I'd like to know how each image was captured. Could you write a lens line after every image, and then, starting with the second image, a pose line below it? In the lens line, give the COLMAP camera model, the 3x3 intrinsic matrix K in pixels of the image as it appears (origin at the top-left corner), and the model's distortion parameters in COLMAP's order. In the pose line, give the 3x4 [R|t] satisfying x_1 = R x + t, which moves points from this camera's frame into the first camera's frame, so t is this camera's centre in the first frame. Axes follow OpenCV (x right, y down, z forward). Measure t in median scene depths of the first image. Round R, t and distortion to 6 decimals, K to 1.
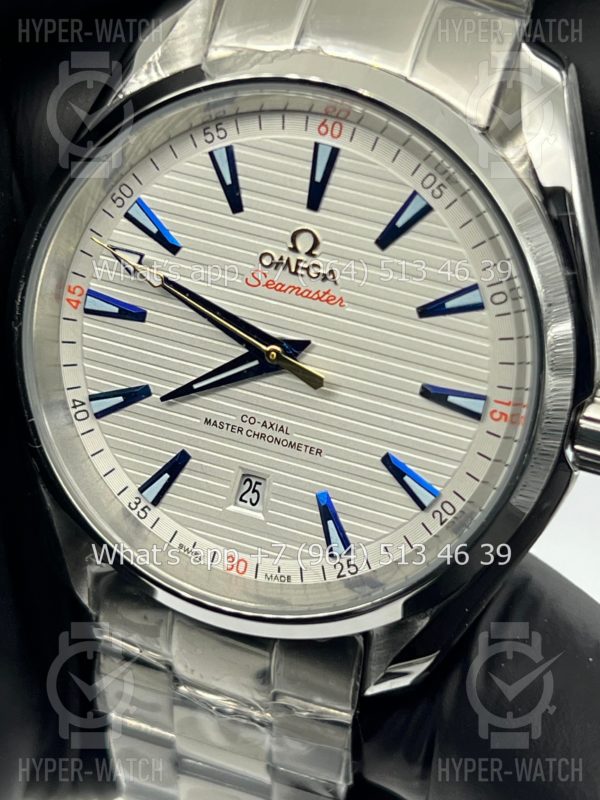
lens RADIAL K [[1910.9, 0, 300.8], [0, 1910.9, 396.9], [0, 0, 1]] dist [0.224608, 0.000000]
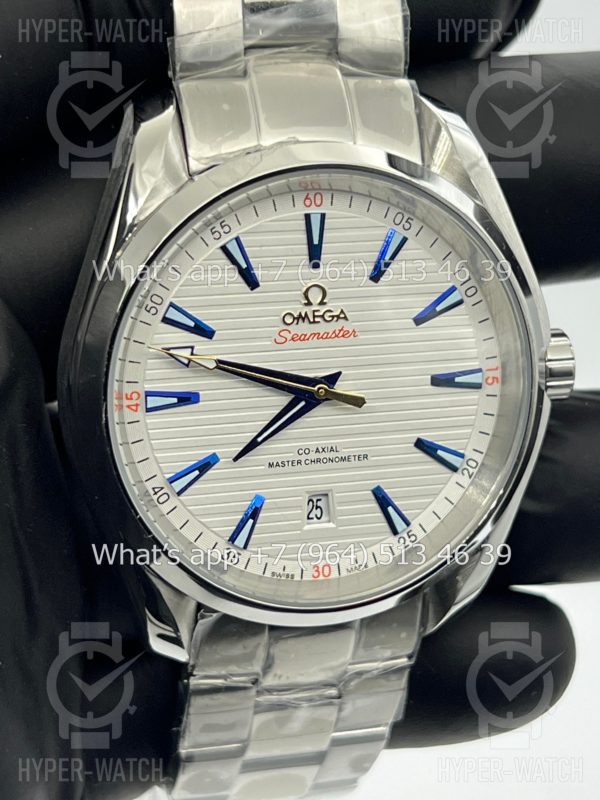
lens RADIAL K [[1910.9, 0, 297.8], [0, 1910.9, 403.5], [0, 0, 1]] dist [0.224608, 0.000000]
pose [[0.816932, -0.314605, 0.483369, -0.605596], [0.309824, 0.946305, 0.092284, -0.129521], [-0.486447, 0.074369, 0.870539, -0.042891]]
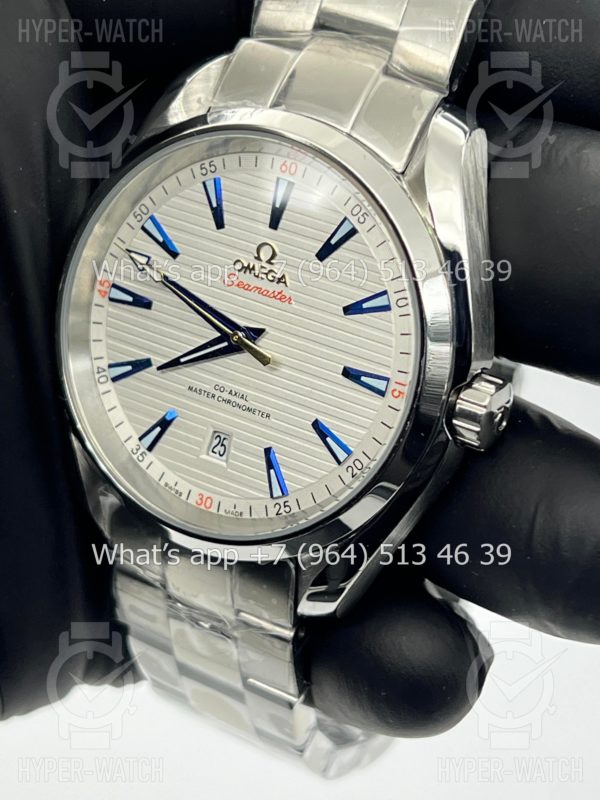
lens RADIAL K [[1910.9, 0, 297.2], [0, 1910.9, 399.5], [0, 0, 1]] dist [0.224608, 0.000000]
pose [[0.979728, 0.070760, -0.187418, 0.271273], [-0.083293, 0.994726, -0.059852, 0.093765], [0.182194, 0.074249, 0.980455, -0.266874]]
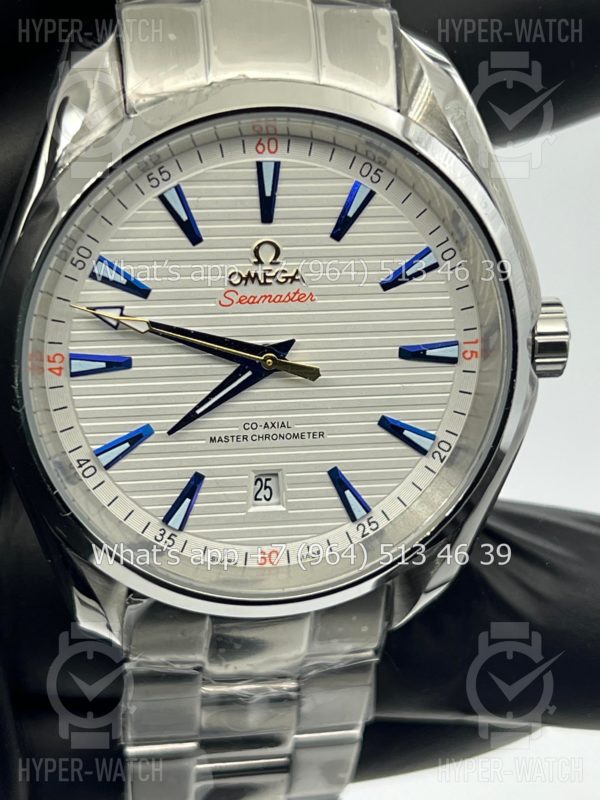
lens RADIAL K [[1910.9, 0, 307.8], [0, 1910.9, 404.4], [0, 0, 1]] dist [0.224608, 0.000000]
pose [[0.873674, -0.302441, 0.381081, -0.409636], [0.276913, 0.953168, 0.121617, -0.122992], [-0.400016, -0.000727, 0.916508, 0.000820]]
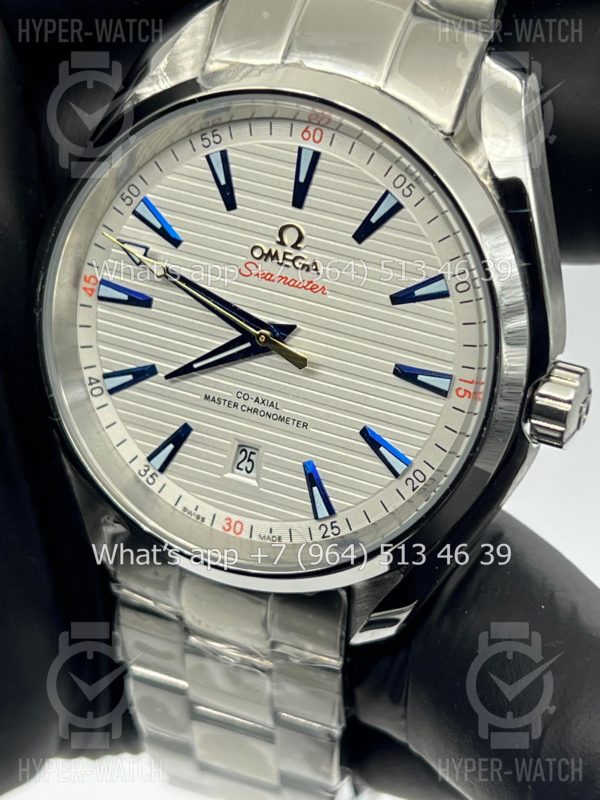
lens RADIAL K [[1910.9, 0, 300.6], [0, 1910.9, 399.8], [0, 0, 1]] dist [0.224608, 0.000000]
pose [[0.997983, 0.002648, -0.063423, 0.077596], [-0.001849, 0.999918, 0.012663, -0.000029], [0.063451, -0.012520, 0.997906, -0.110100]]
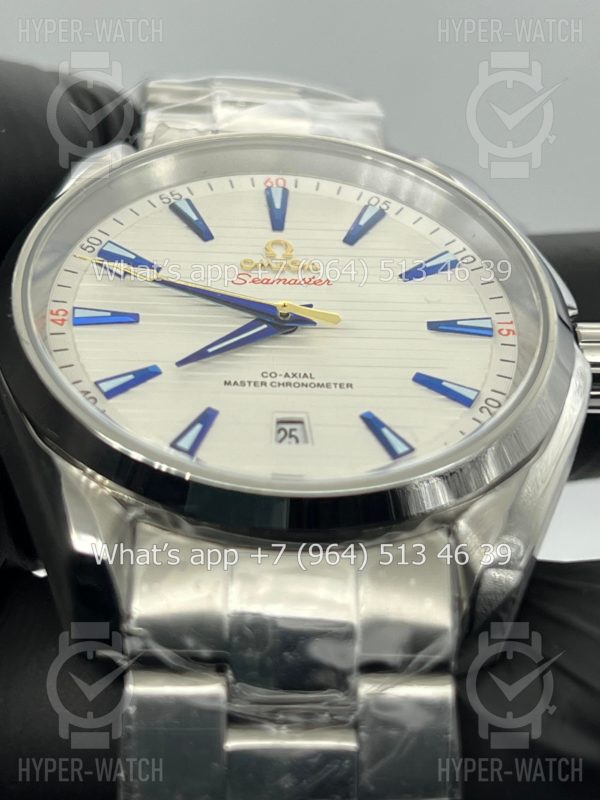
lens RADIAL K [[1910.9, 0, 293.9], [0, 1910.9, 401.0], [0, 0, 1]] dist [0.224608, 0.000000]
pose [[0.903166, 0.062271, 0.424750, -0.432338], [0.314907, 0.576343, -0.754097, 0.764123], [-0.291760, 0.814832, 0.500924, 0.525609]]
